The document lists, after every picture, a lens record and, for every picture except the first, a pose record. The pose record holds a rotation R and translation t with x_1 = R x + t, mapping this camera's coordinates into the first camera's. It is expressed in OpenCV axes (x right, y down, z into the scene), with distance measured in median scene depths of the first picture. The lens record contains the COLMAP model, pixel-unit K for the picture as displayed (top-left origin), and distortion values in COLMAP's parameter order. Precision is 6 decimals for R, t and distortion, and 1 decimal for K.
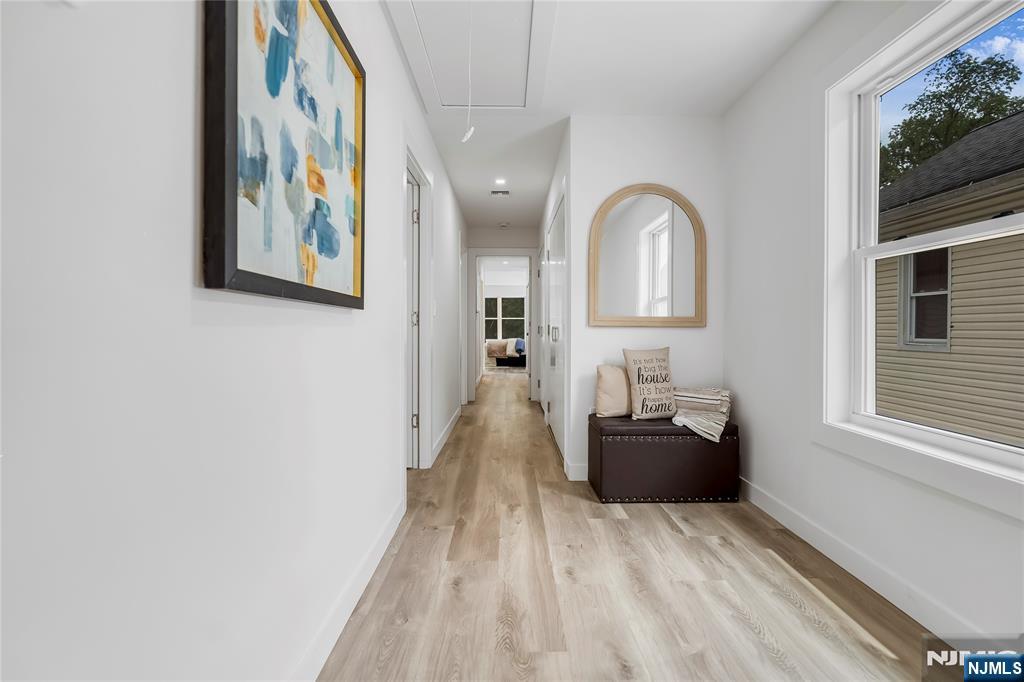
lens RADIAL K [[482.4, 0, 512.0], [0, 482.4, 341.0], [0, 0, 1]] dist [-0.001063, 0.000709]
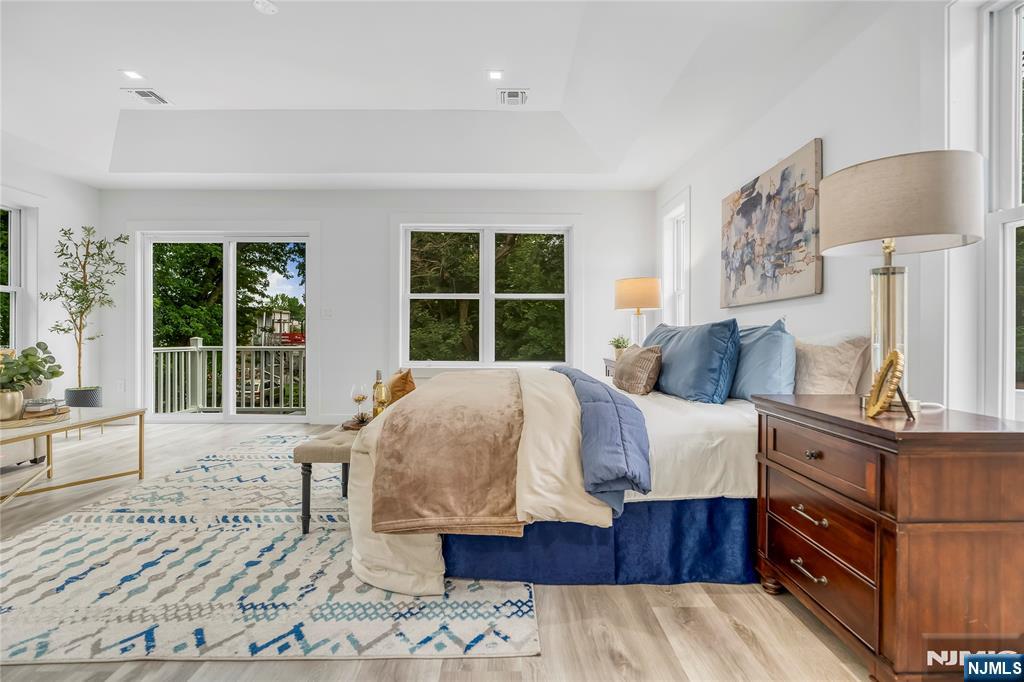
lens RADIAL K [[482.4, 0, 512.0], [0, 482.4, 341.0], [0, 0, 1]] dist [-0.001063, 0.000709]
pose [[0.999986, -0.005276, -0.000231, -0.010079], [0.005272, 0.999843, -0.016923, -0.013503], [0.000320, 0.016922, 0.999857, 0.701759]]
